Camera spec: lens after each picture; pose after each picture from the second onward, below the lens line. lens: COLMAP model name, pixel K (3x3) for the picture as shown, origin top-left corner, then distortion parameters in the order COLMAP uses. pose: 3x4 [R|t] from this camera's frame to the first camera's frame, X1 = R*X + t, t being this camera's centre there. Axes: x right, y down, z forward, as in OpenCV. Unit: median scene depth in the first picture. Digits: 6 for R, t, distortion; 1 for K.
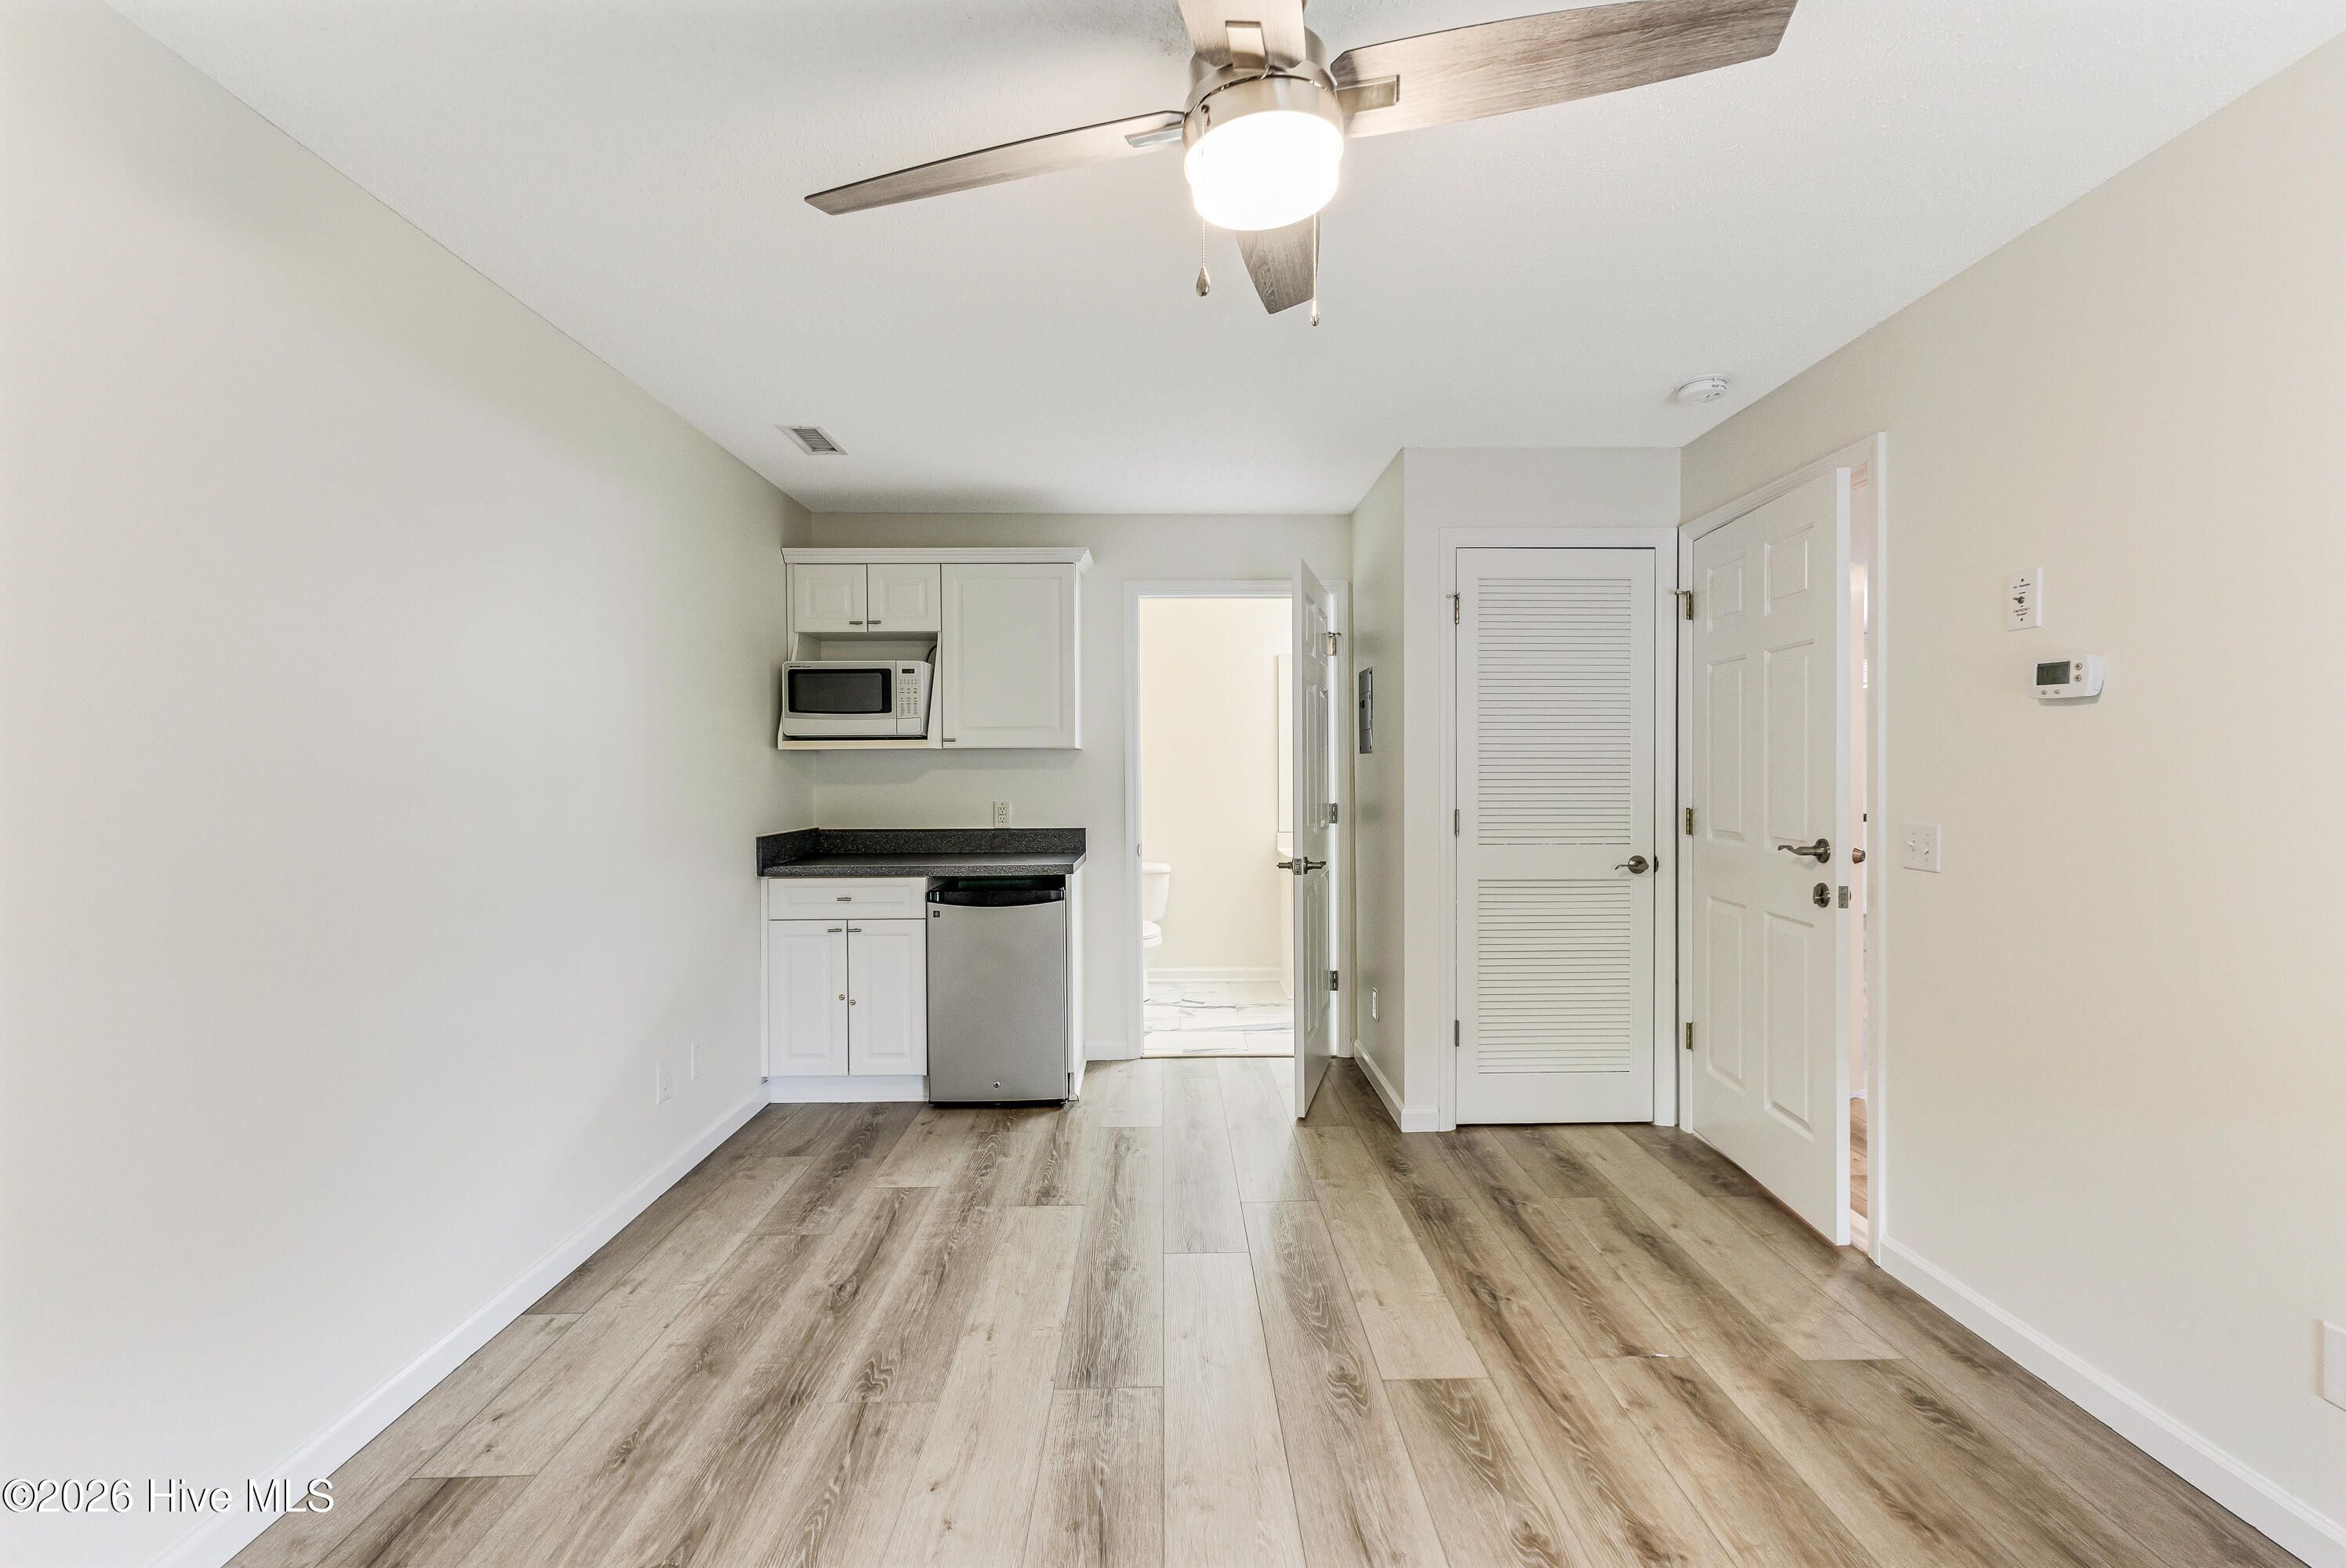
lens RADIAL K [[1019.4, 0, 1186.2], [0, 1019.4, 783.4], [0, 0, 1]] dist [0.003672, -0.000116]
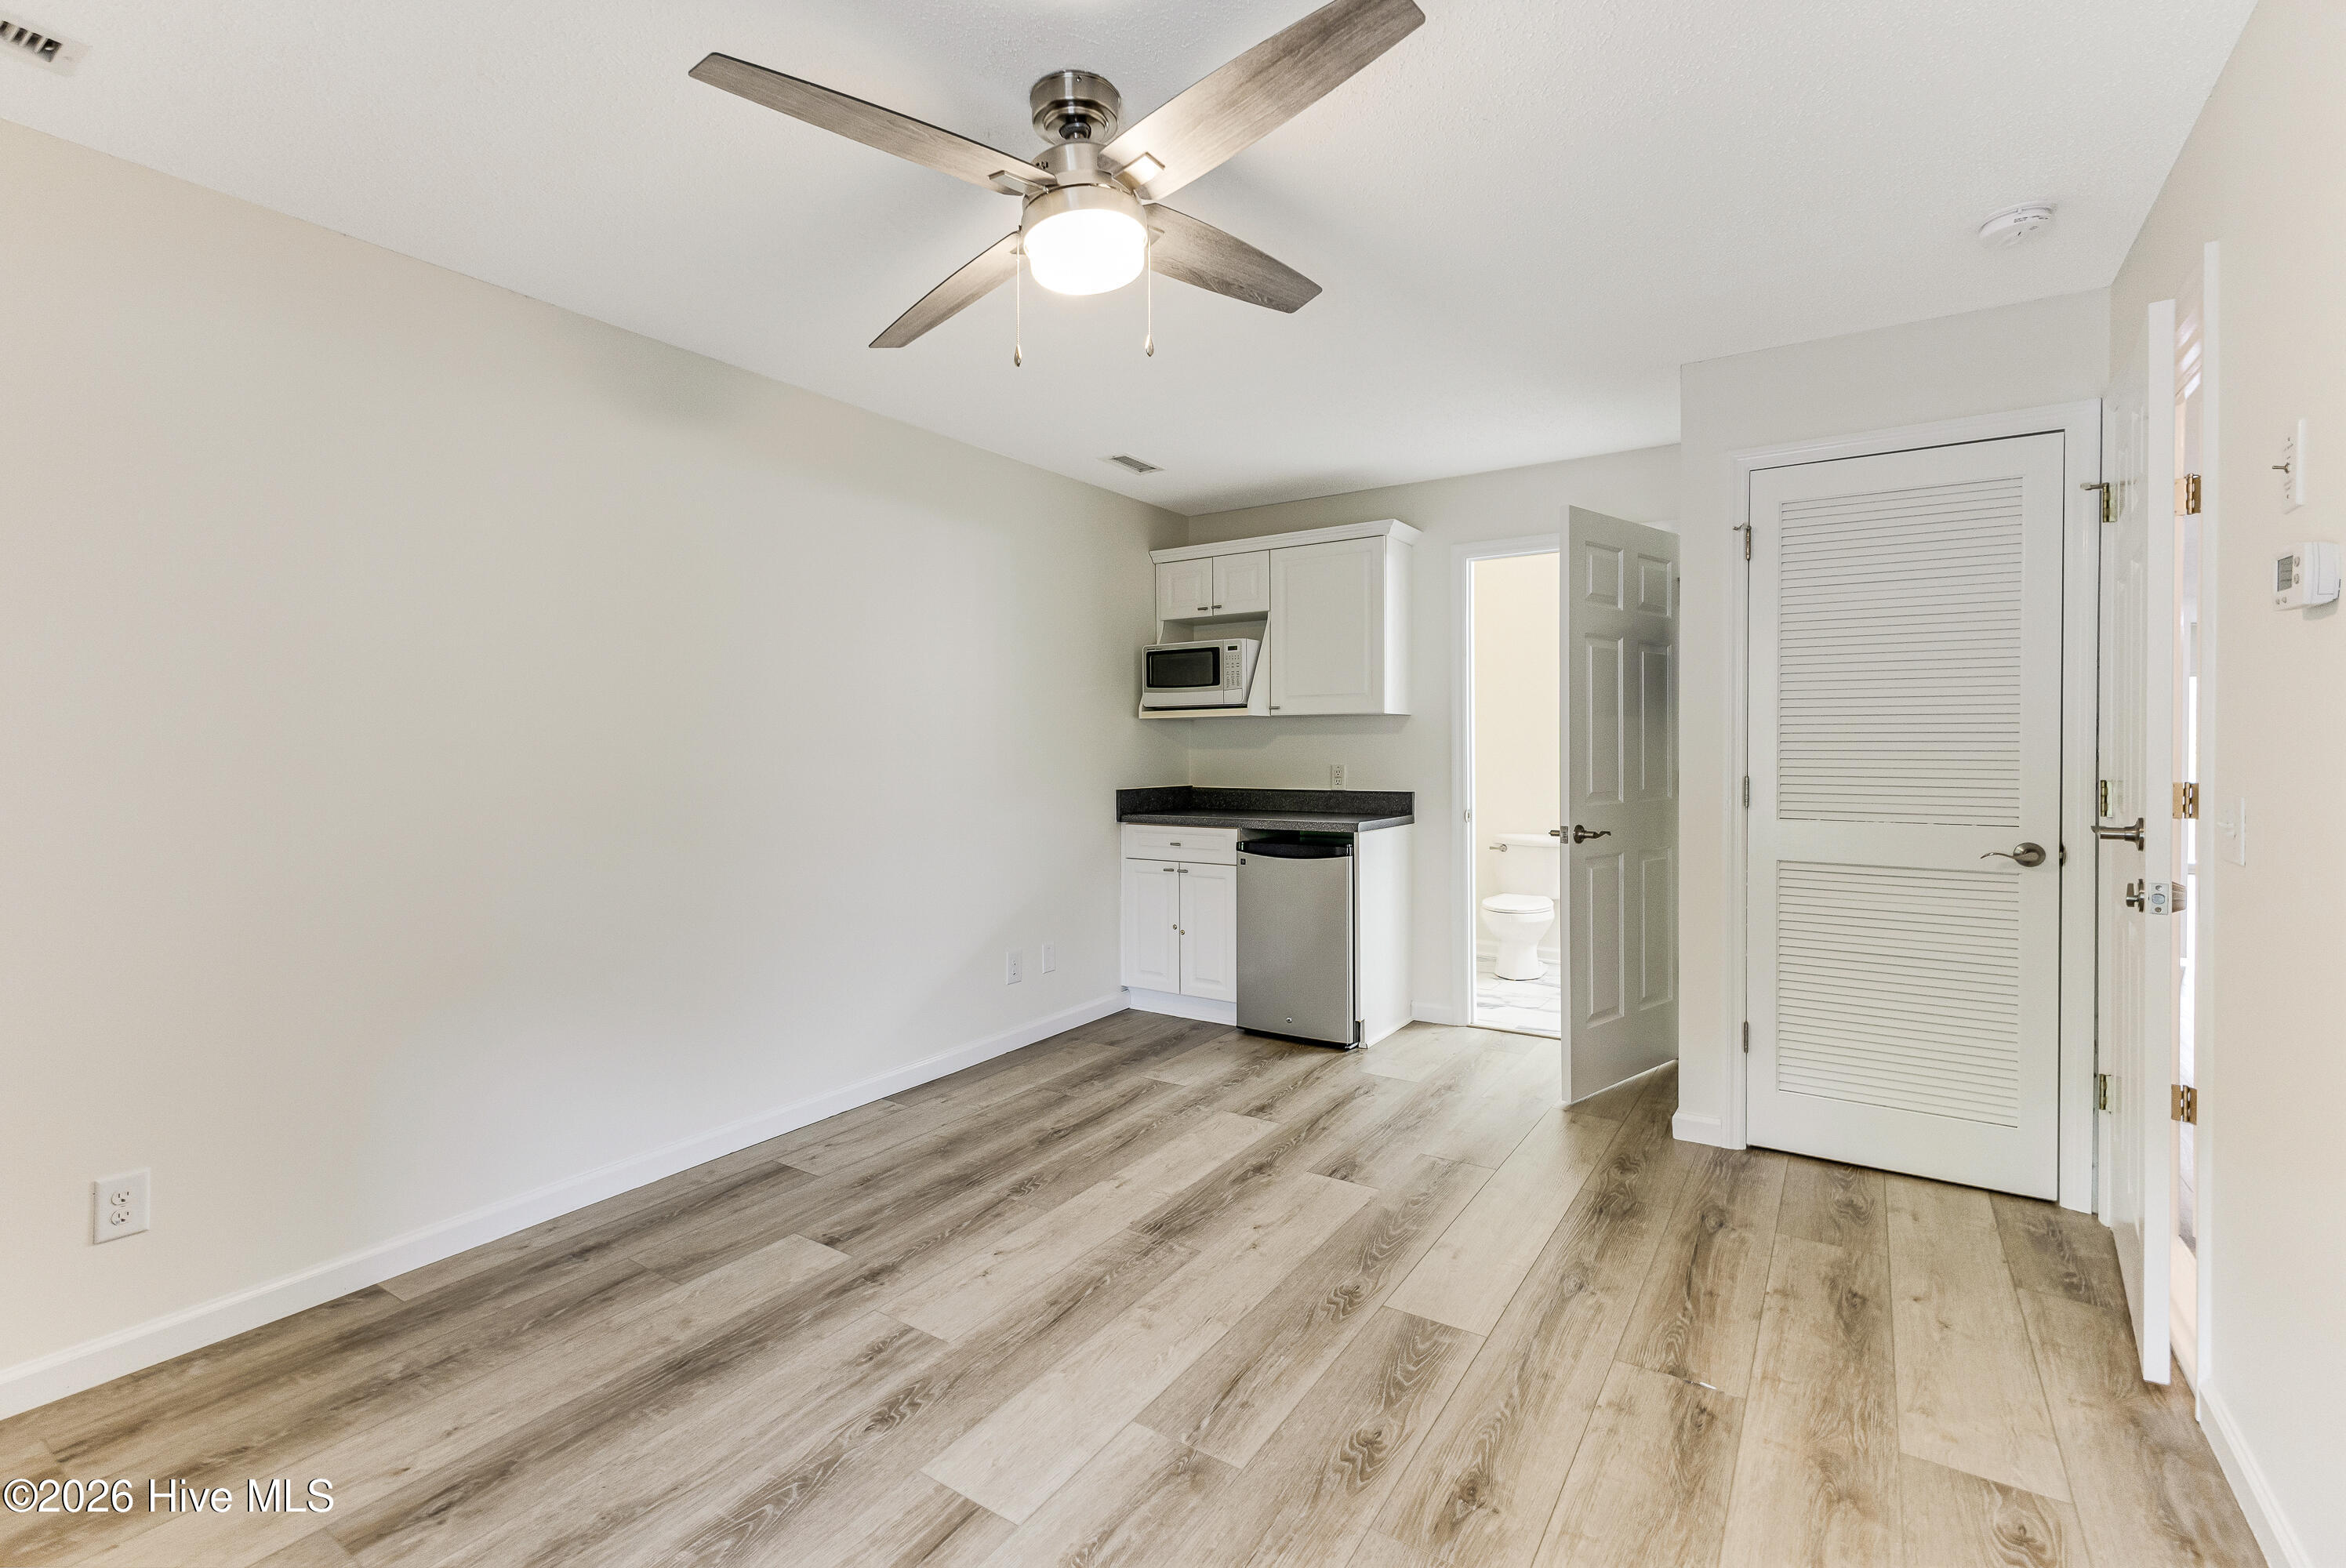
lens RADIAL K [[1046.8, 0, 1139.9], [0, 1046.8, 760.2], [0, 0, 1]] dist [0.001803, -0.000483]
pose [[0.813334, 0.009366, -0.581722, 0.354892], [-0.009210, 0.999952, 0.003222, 0.013564], [0.581725, 0.002737, 0.813381, -0.012363]]
